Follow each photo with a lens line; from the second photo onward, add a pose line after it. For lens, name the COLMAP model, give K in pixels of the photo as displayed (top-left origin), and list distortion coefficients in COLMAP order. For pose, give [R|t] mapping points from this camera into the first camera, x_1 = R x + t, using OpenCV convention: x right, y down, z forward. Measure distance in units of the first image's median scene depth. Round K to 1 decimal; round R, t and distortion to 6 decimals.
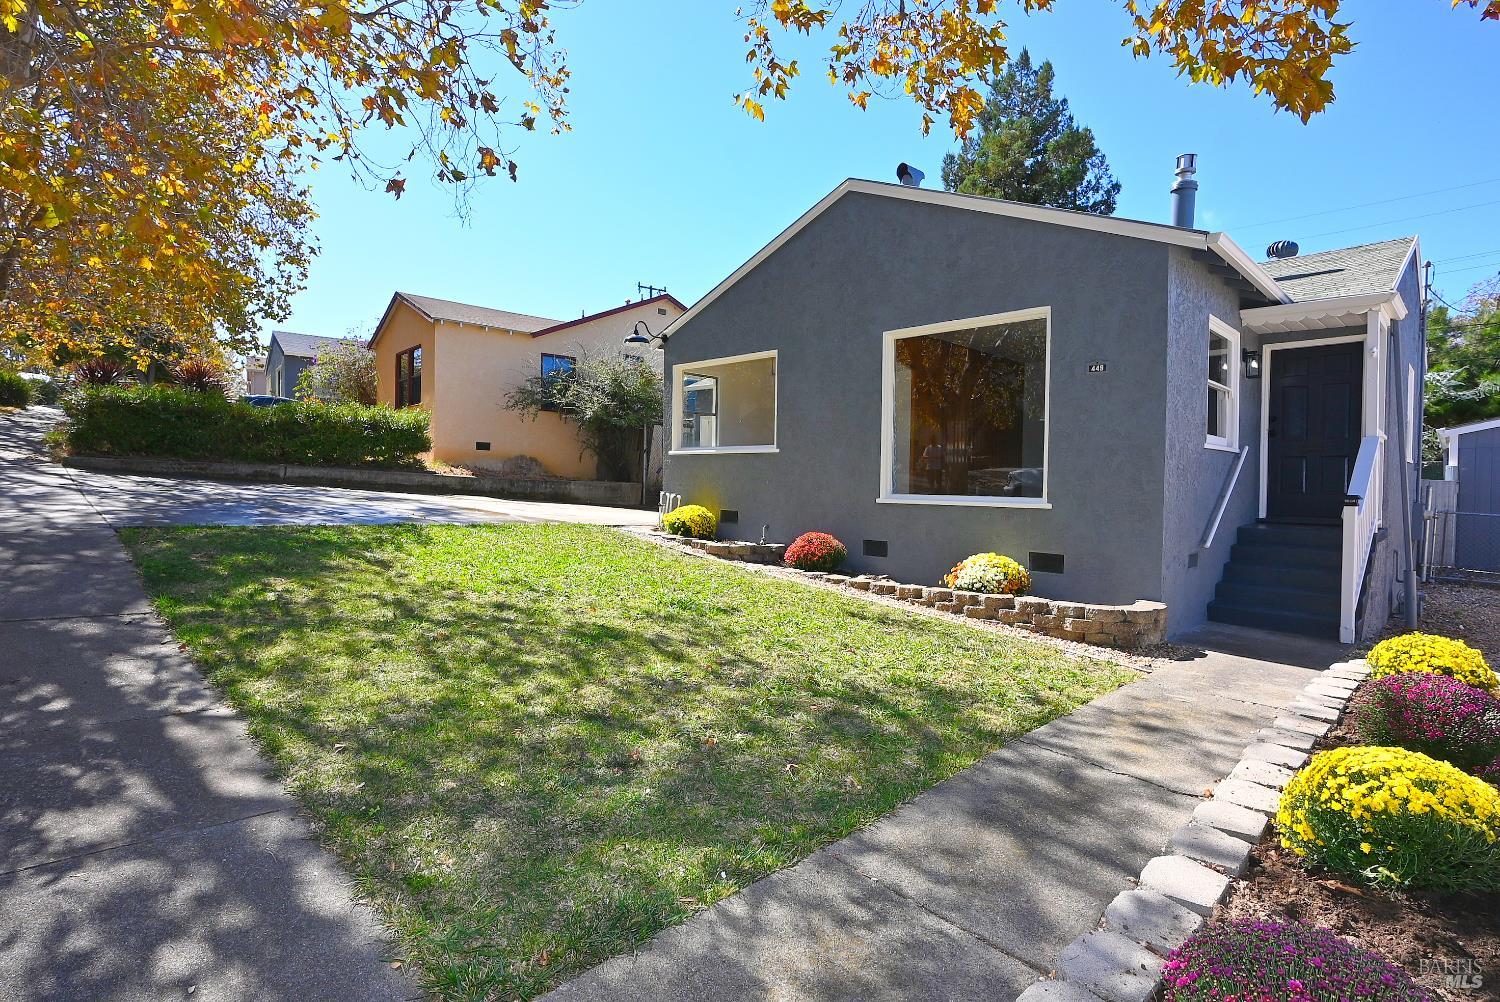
lens RADIAL K [[738.8, 0, 752.1], [0, 738.8, 500.1], [0, 0, 1]] dist [-0.002285, 0.000352]
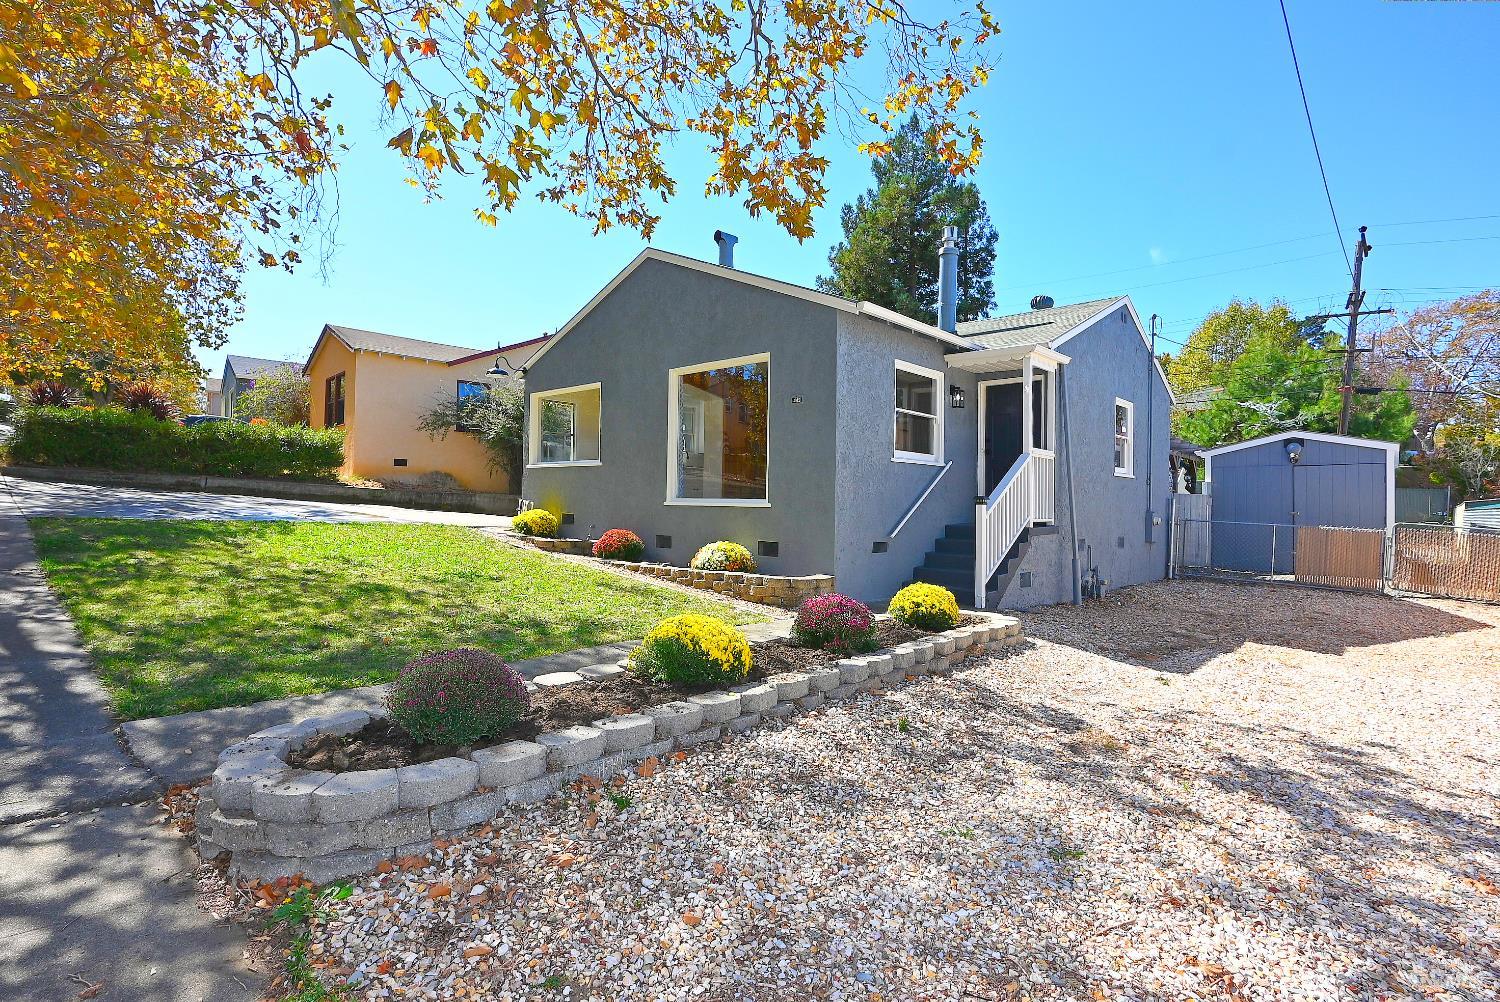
lens RADIAL K [[728.4, 0, 747.6], [0, 728.4, 497.6], [0, 0, 1]] dist [0.000522, 0.000979]
pose [[0.999616, 0.004917, 0.027286, 0.224585], [-0.003981, 0.999406, -0.034231, 0.026481], [-0.027438, 0.034109, 0.999041, -0.191887]]
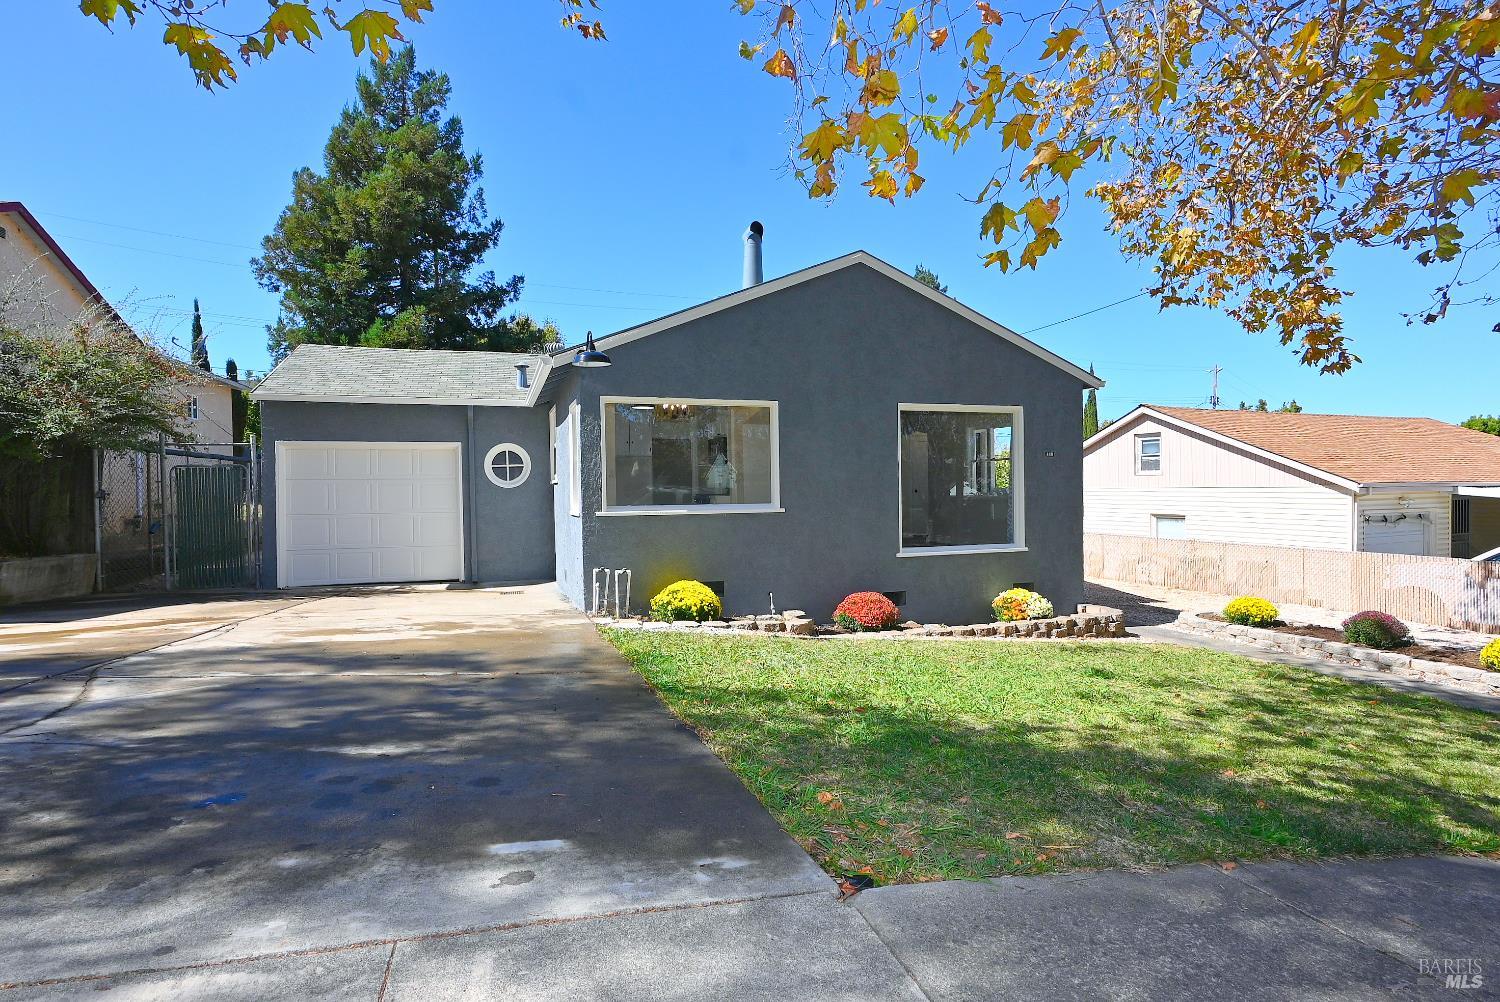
lens RADIAL K [[738.8, 0, 752.1], [0, 738.8, 500.1], [0, 0, 1]] dist [-0.002285, 0.000352]
pose [[0.448856, -0.030172, 0.893094, -0.739239], [0.042534, 0.999018, 0.012374, -0.084885], [-0.892591, 0.032433, 0.449699, 0.565938]]
